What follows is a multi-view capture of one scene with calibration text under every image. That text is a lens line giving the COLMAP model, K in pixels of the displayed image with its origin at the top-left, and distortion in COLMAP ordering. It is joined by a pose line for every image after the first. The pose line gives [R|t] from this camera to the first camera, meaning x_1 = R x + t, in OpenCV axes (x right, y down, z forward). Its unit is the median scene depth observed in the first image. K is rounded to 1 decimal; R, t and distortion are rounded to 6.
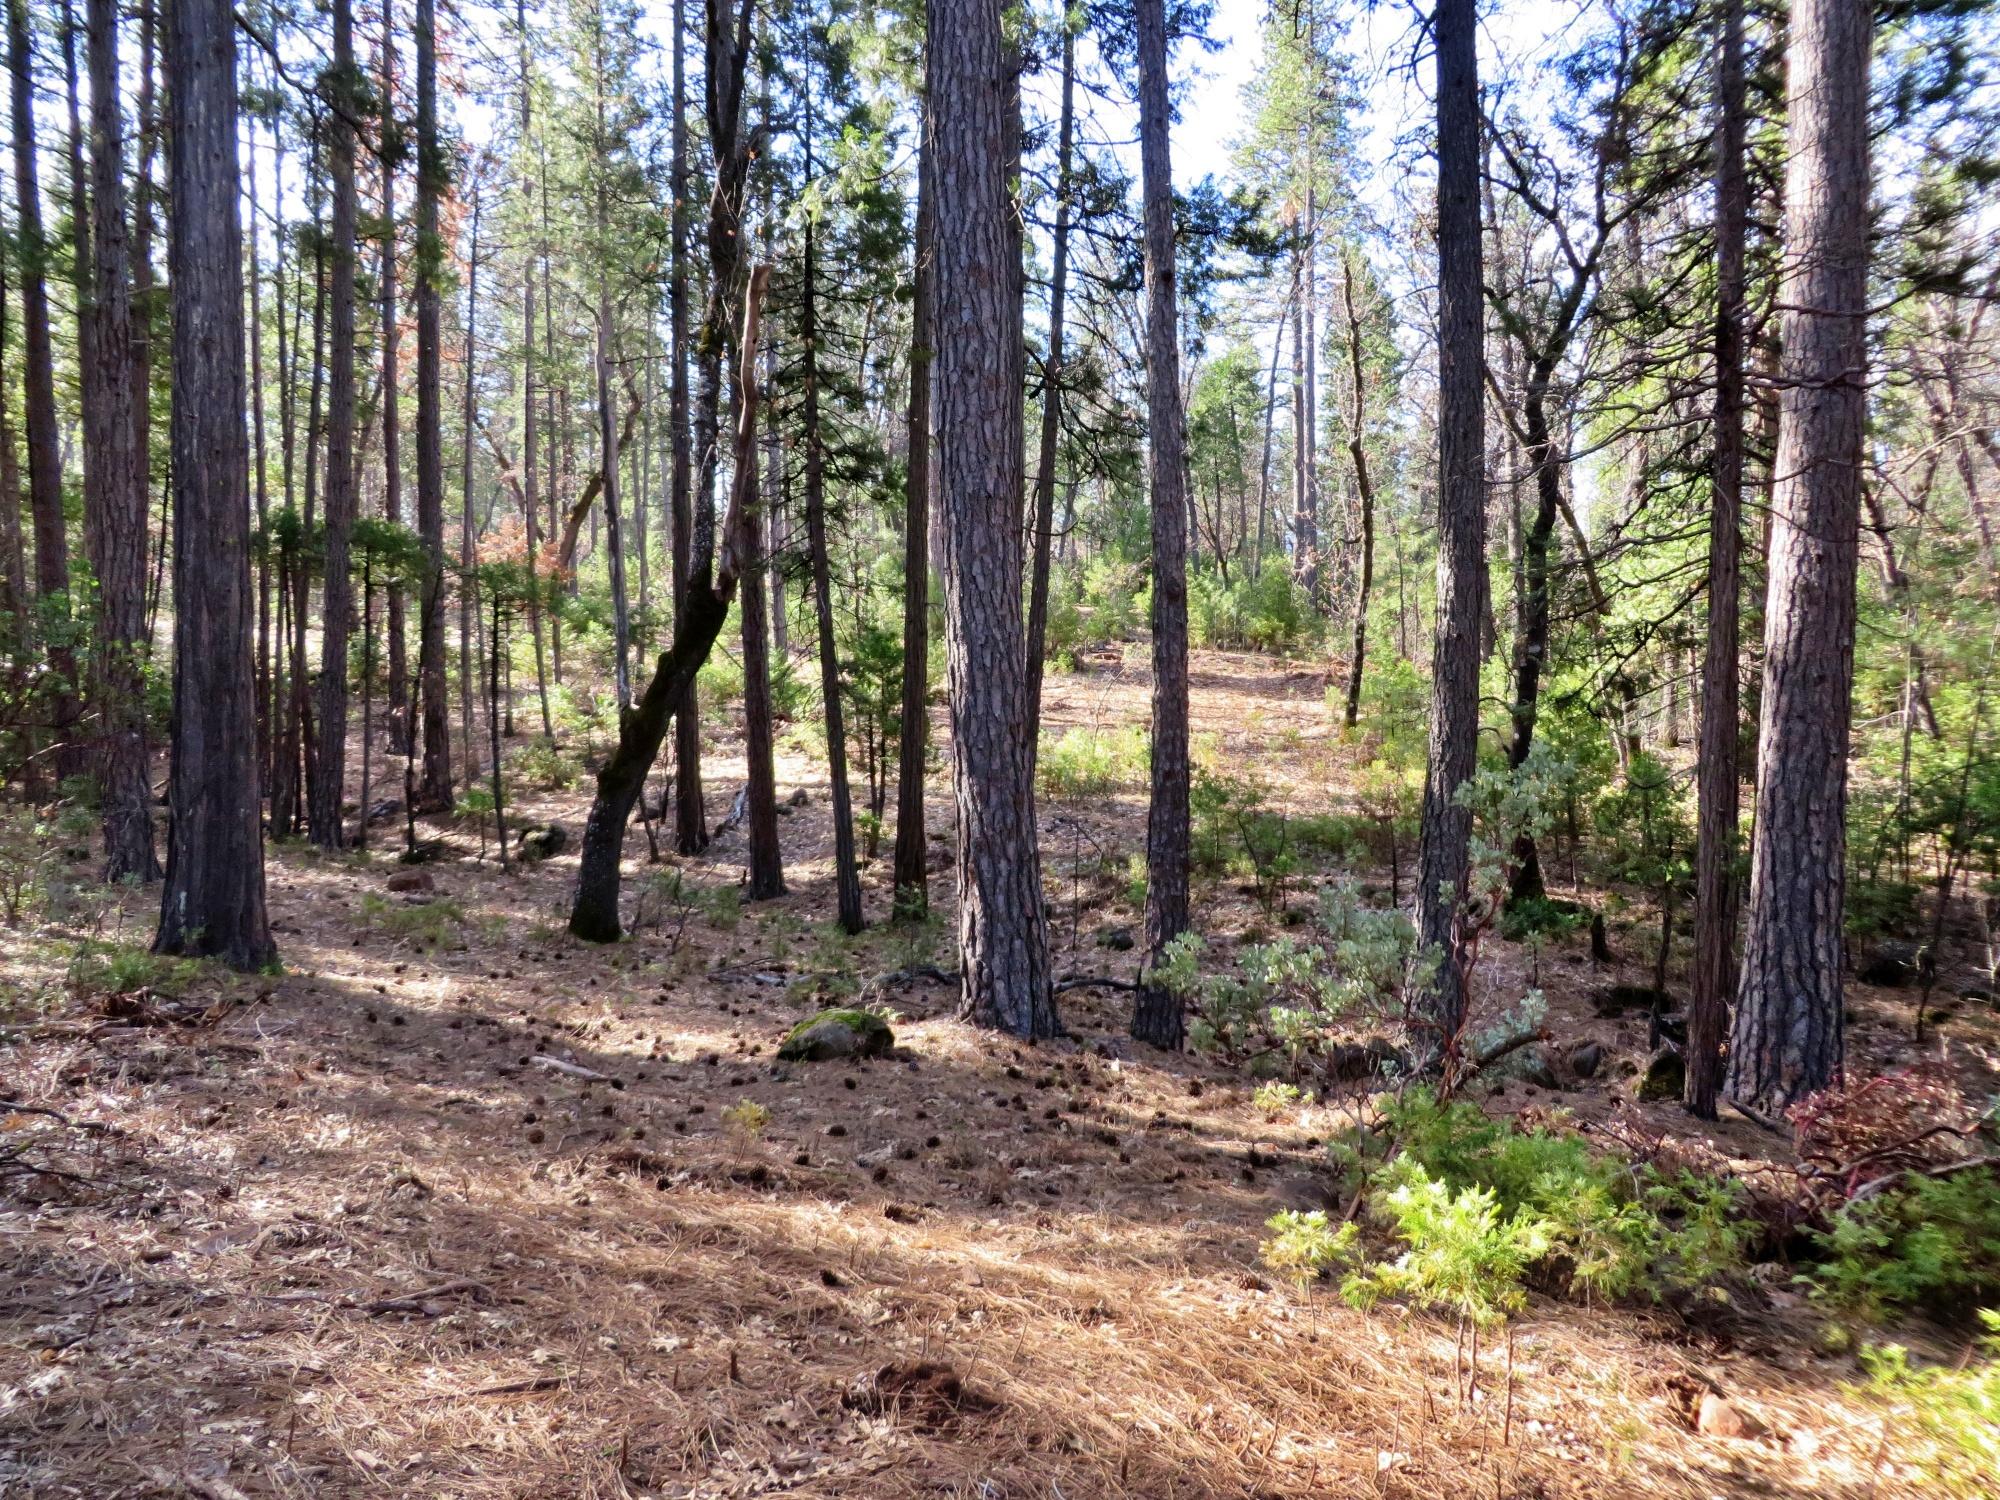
lens RADIAL K [[1467.6, 0, 1002.4], [0, 1467.6, 751.5], [0, 0, 1]] dist [0.002626, 0.000053]
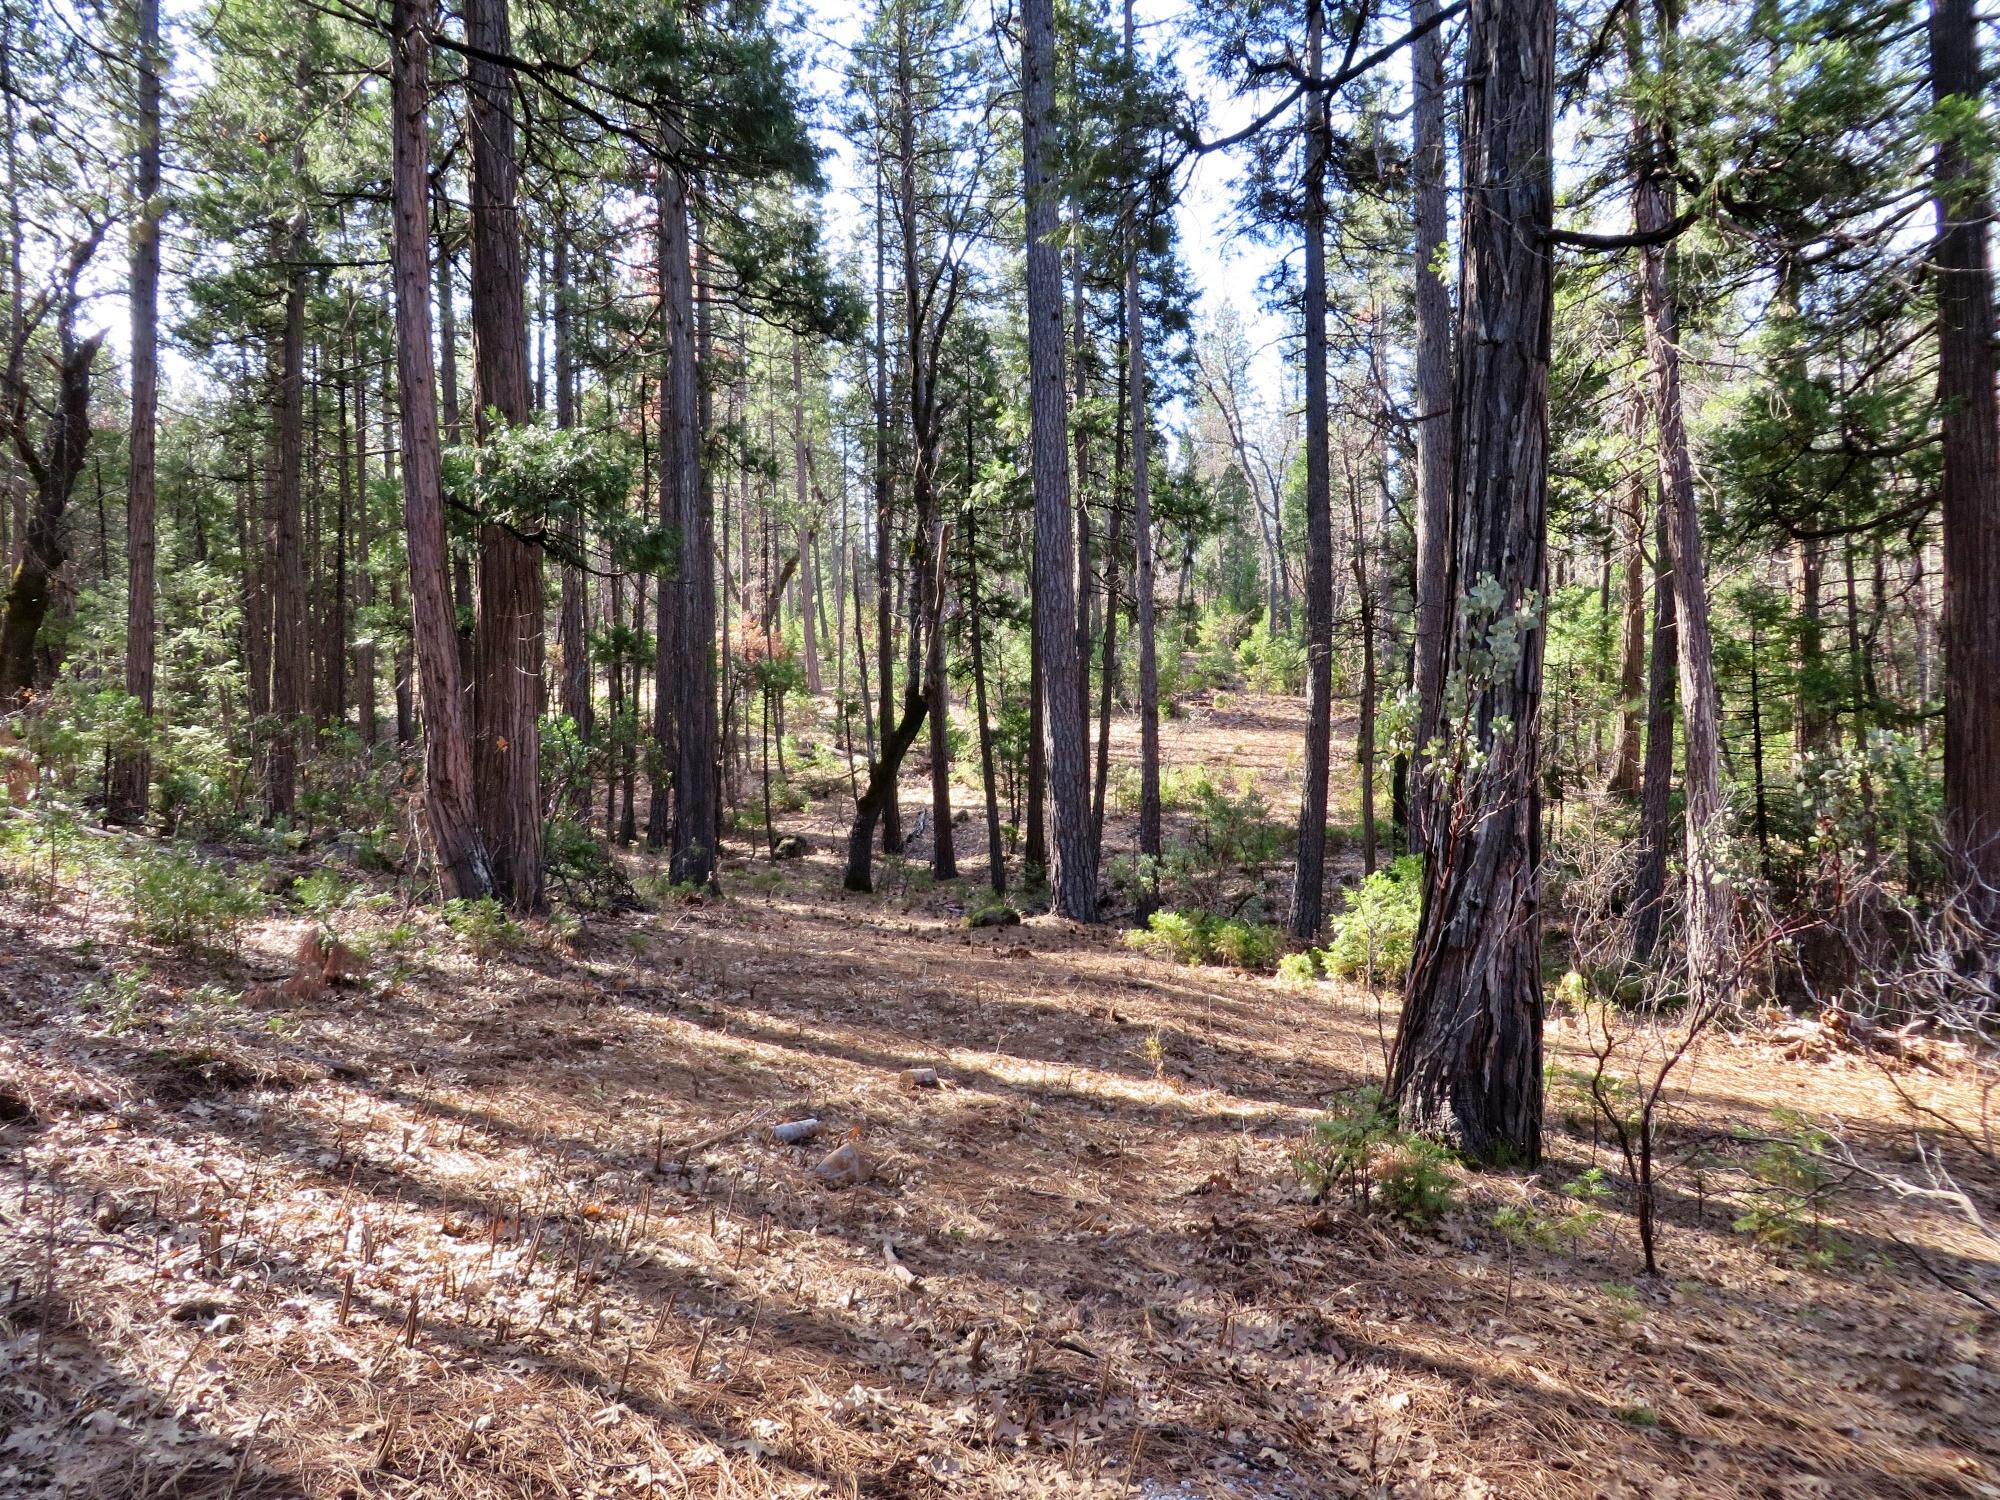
lens RADIAL K [[1467.6, 0, 1000.4], [0, 1467.6, 753.3], [0, 0, 1]] dist [0.002626, 0.000053]
pose [[0.995037, -0.007948, -0.099189, 0.051546], [0.006444, 0.999860, -0.015474, -0.009309], [0.099298, 0.014758, 0.994948, -0.530927]]
